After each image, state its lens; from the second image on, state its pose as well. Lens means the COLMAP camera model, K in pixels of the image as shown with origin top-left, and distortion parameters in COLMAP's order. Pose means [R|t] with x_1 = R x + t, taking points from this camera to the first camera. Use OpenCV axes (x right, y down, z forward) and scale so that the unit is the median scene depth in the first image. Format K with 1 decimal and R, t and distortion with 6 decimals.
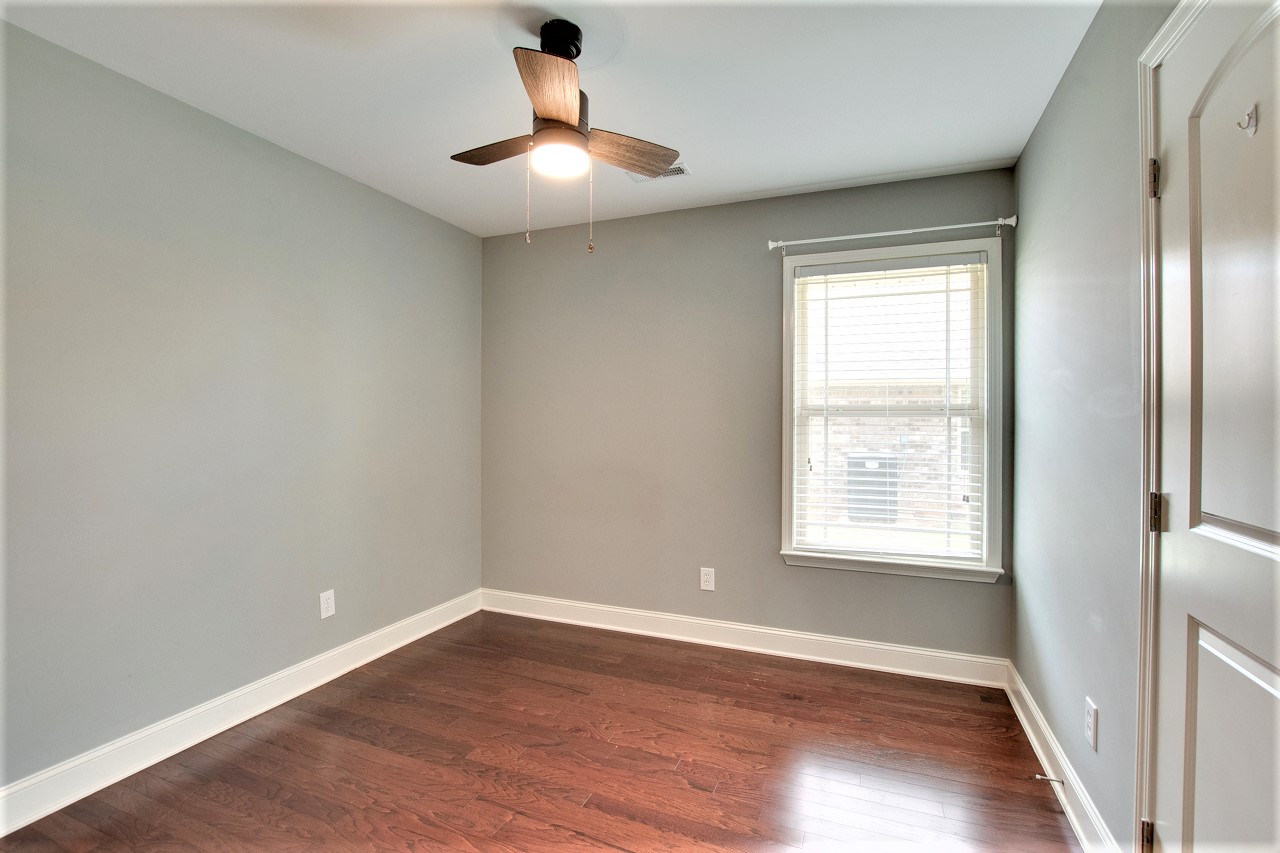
lens RADIAL K [[589.6, 0, 640.0], [0, 589.6, 426.5], [0, 0, 1]] dist [-0.001343, -0.000099]
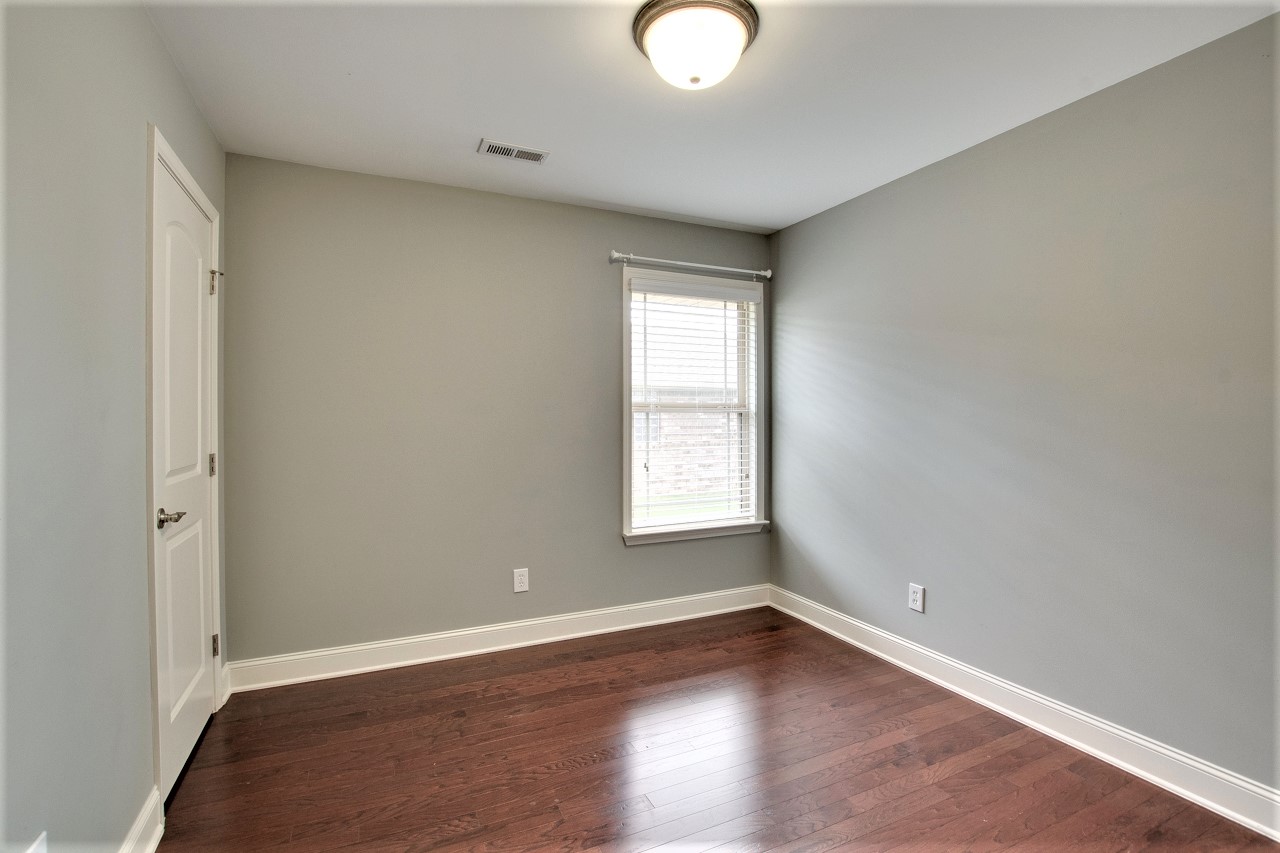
lens RADIAL K [[589.6, 0, 640.0], [0, 589.6, 426.5], [0, 0, 1]] dist [-0.001343, -0.000099]
pose [[0.685648, -0.018583, 0.727696, -0.568373], [0.014306, 0.999825, 0.012053, -0.003253], [-0.727793, 0.002146, 0.685794, 0.237697]]
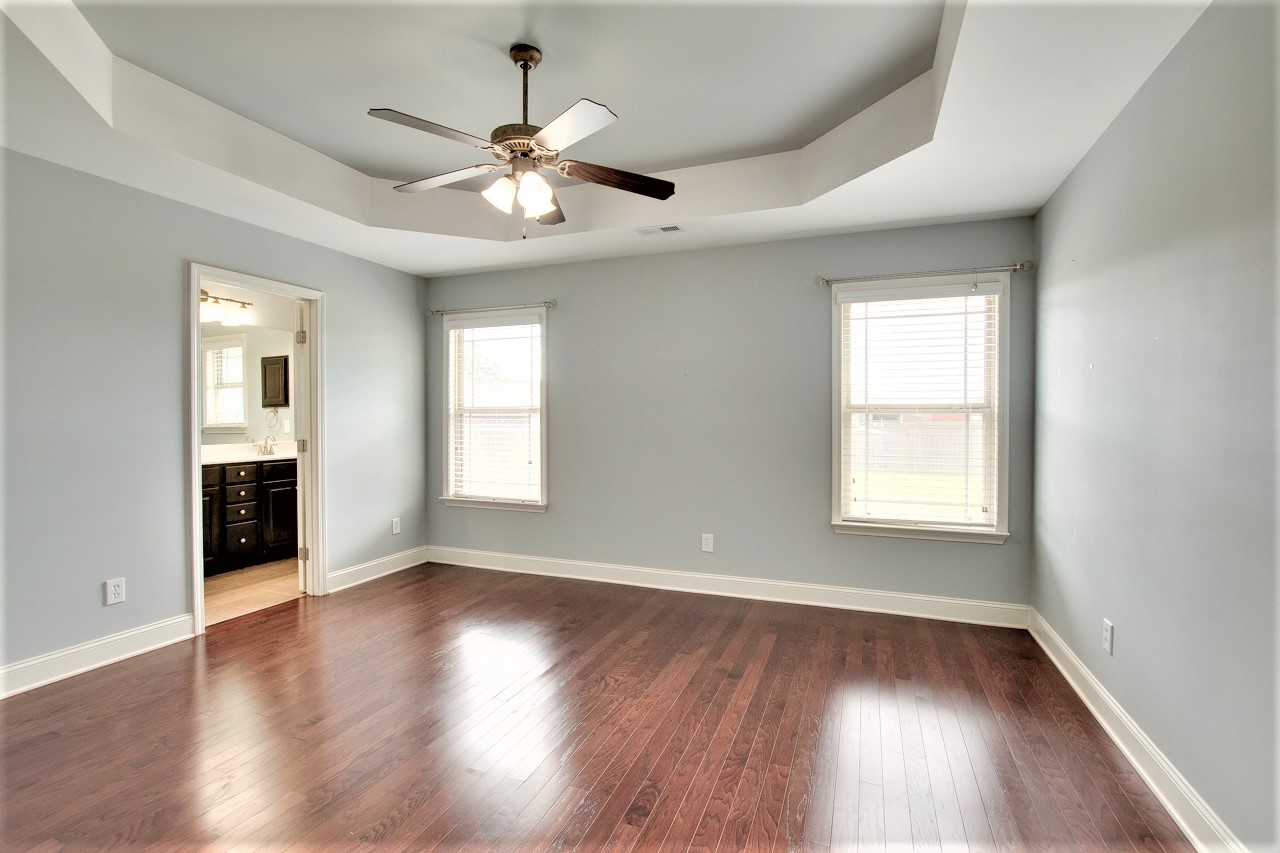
lens RADIAL K [[453.6, 0, 656.3], [0, 453.6, 421.5], [0, 0, 1]] dist [-0.000672, -0.000050]
pose [[0.994278, -0.005636, 0.106674, -0.242302], [0.005755, 0.999983, -0.000813, -0.001153], [-0.106667, 0.001422, 0.994294, 0.104888]]
